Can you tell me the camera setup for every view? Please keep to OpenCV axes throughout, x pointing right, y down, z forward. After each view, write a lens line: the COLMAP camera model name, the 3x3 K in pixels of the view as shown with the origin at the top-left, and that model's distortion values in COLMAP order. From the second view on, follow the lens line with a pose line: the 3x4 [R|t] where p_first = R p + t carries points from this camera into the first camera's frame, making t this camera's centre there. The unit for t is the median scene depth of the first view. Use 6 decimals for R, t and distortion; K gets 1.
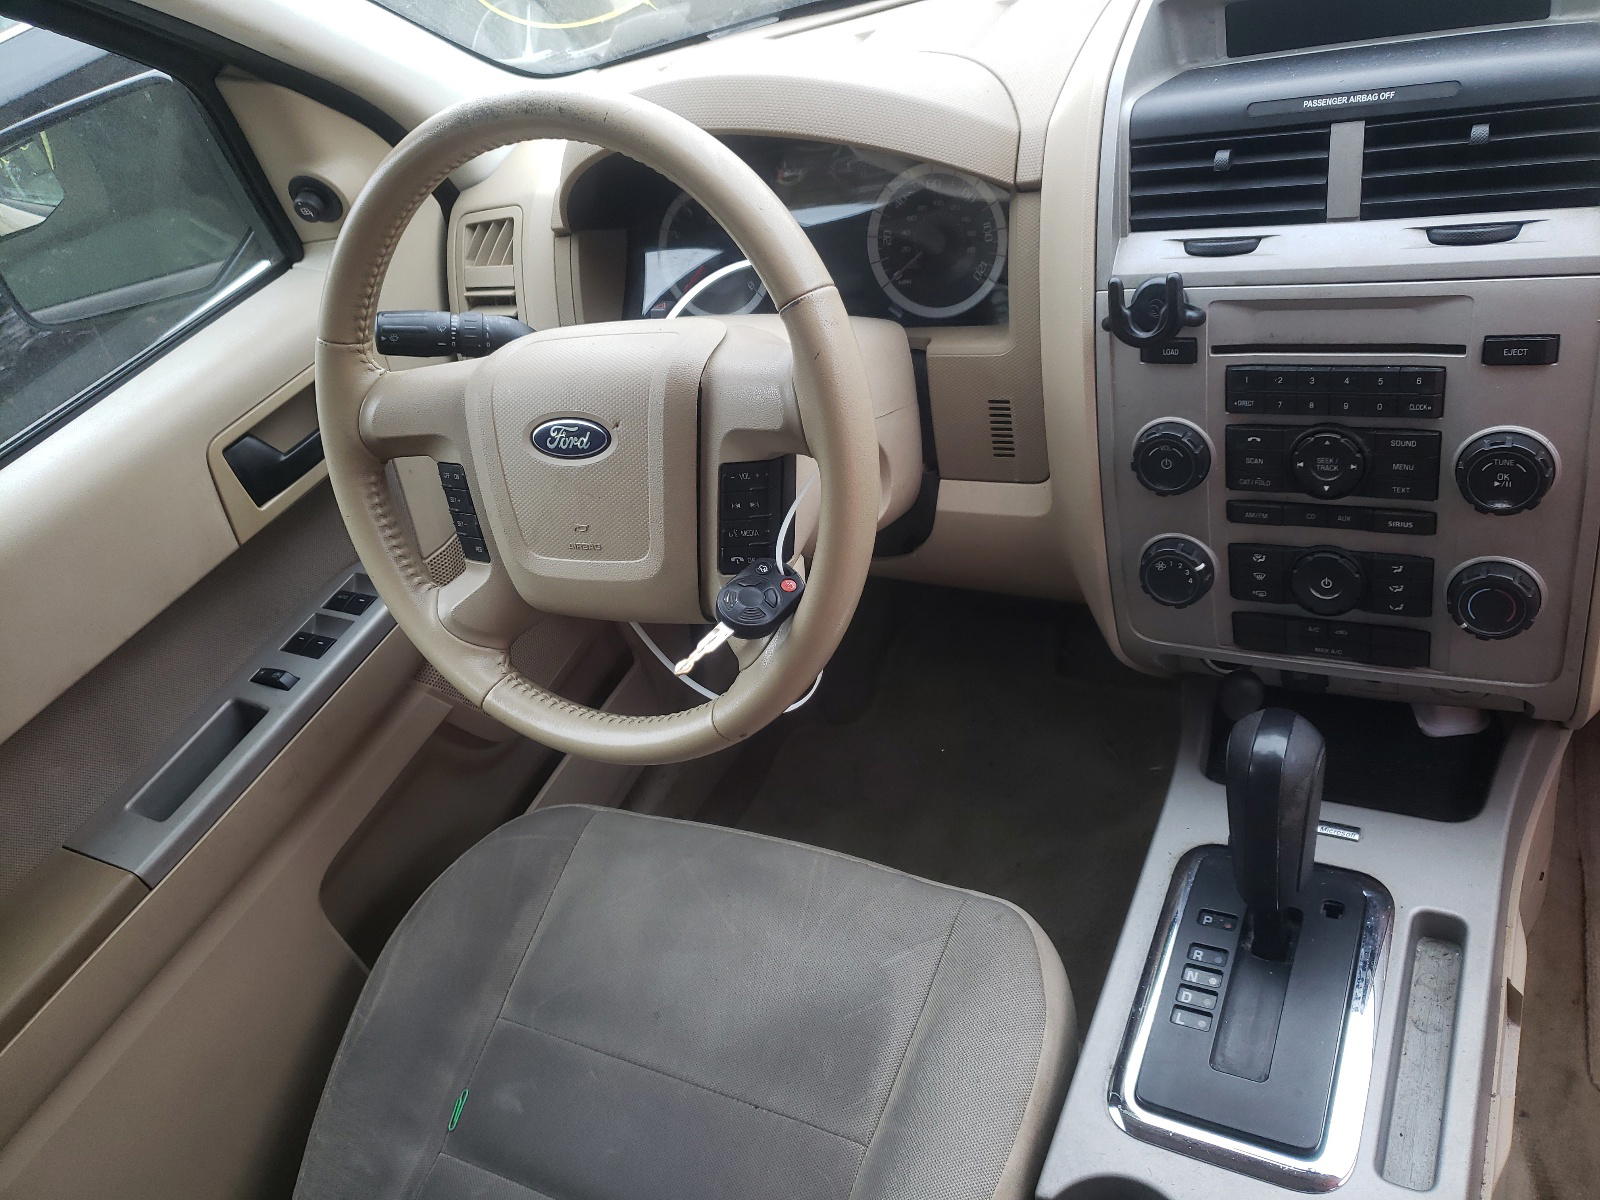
lens RADIAL K [[1220.9, 0, 800.0], [0, 1220.9, 600.0], [0, 0, 1]] dist [0.009065, 0.008966]
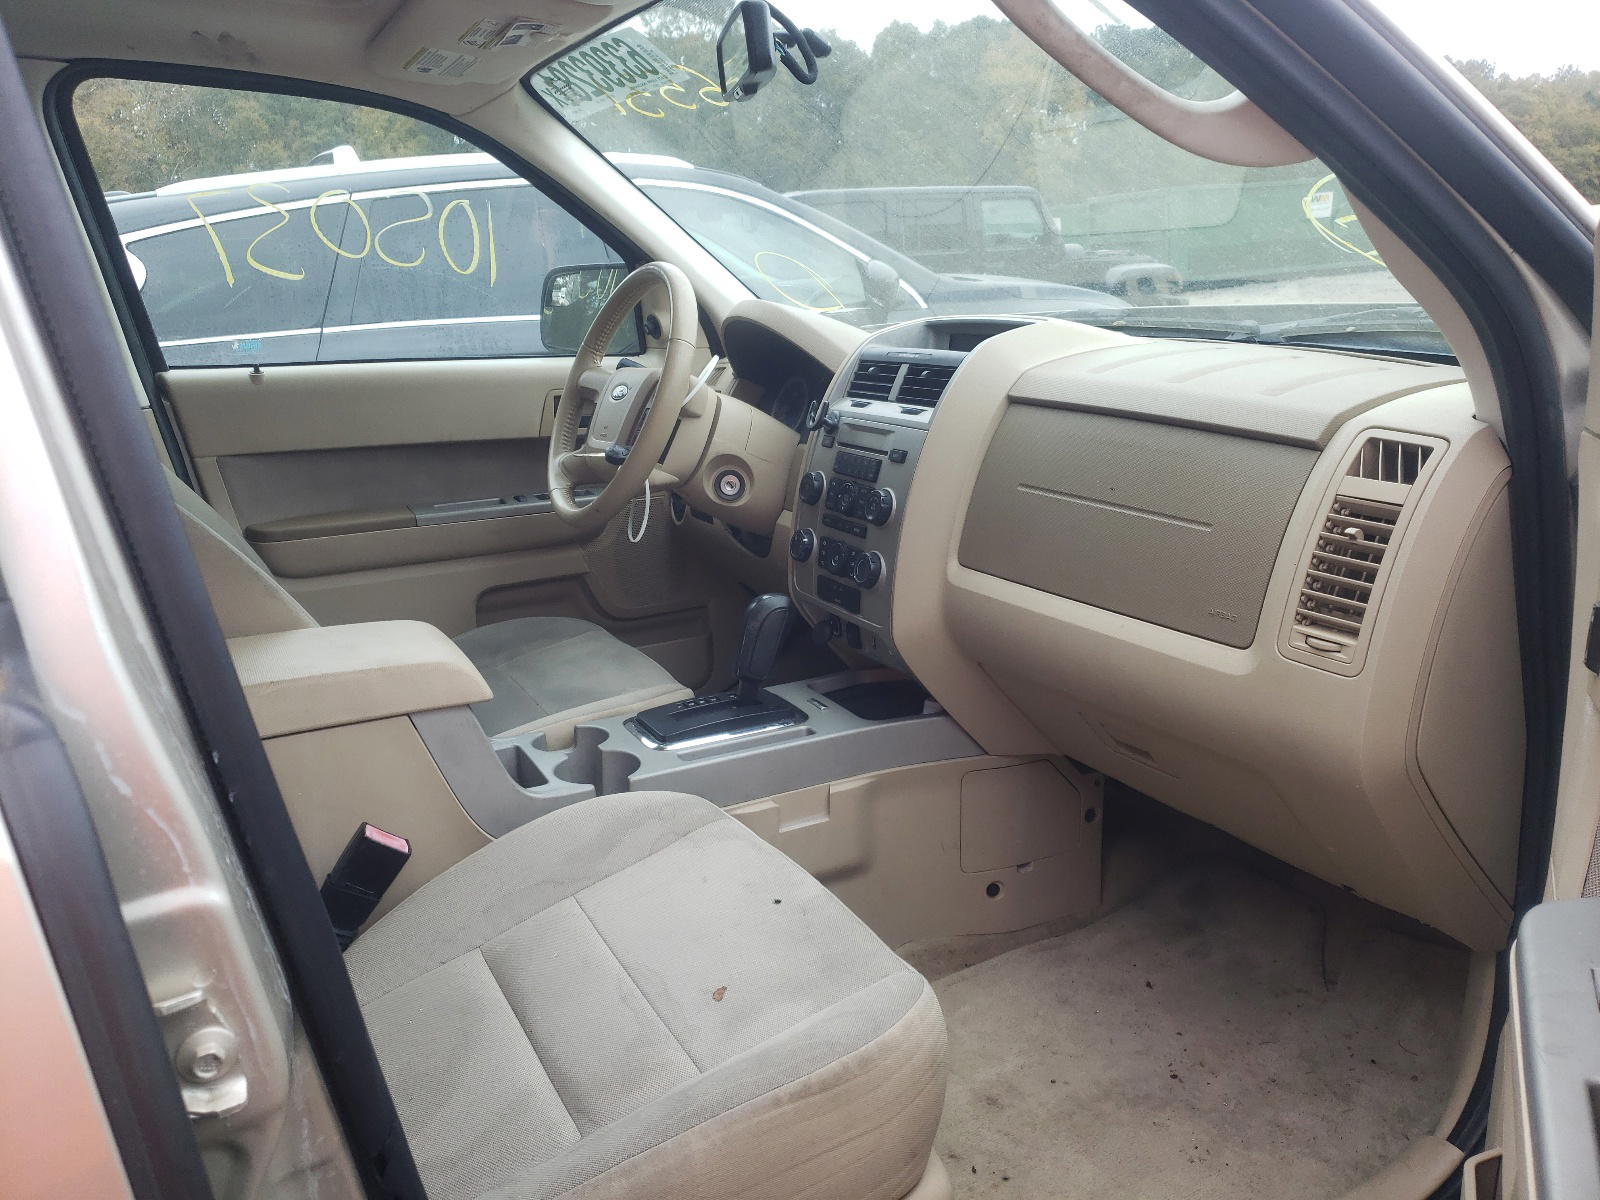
lens RADIAL K [[1220.9, 0, 800.0], [0, 1220.9, 600.0], [0, 0, 1]] dist [0.009065, 0.008966]
pose [[0.786392, 0.353147, -0.506827, 1.497292], [-0.492655, 0.853520, -0.169687, 0.442341], [0.372663, 0.383132, 0.845182, -0.784650]]
